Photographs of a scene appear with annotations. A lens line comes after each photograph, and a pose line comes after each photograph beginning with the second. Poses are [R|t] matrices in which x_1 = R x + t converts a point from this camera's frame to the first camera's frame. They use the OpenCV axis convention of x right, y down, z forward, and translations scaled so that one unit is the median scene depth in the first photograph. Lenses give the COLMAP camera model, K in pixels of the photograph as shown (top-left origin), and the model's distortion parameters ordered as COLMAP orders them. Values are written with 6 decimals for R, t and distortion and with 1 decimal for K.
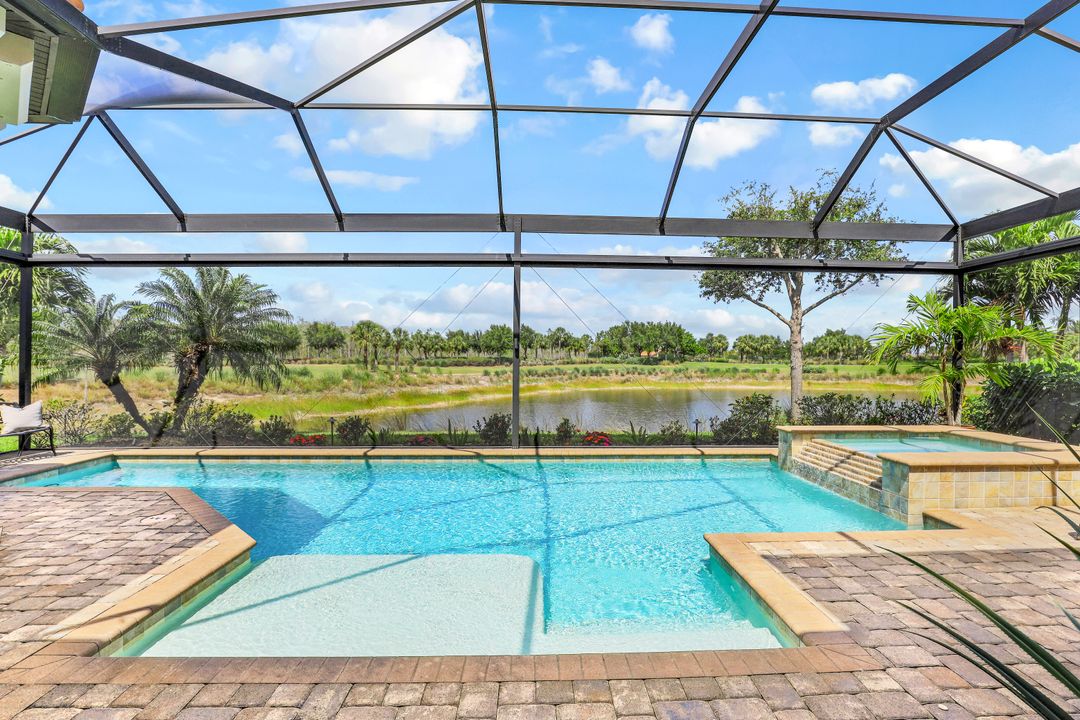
lens RADIAL K [[506.2, 0, 546.6], [0, 506.2, 359.5], [0, 0, 1]] dist [-0.029274, 0.003846]
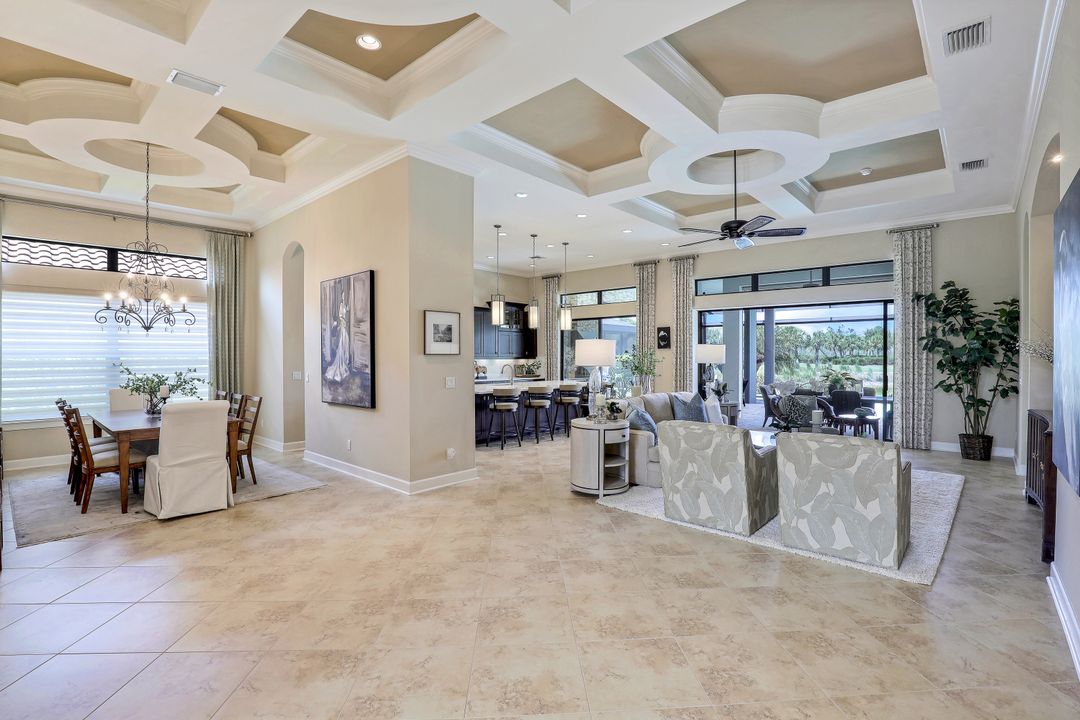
lens RADIAL K [[503.8, 0, 543.0], [0, 503.8, 352.4], [0, 0, 1]] dist [-0.033727, 0.004208]
pose [[0.723212, -0.006078, -0.690599, 0.036551], [-0.000469, 0.999957, -0.009292, -0.002842], [0.690626, 0.007045, 0.723178, -0.248801]]
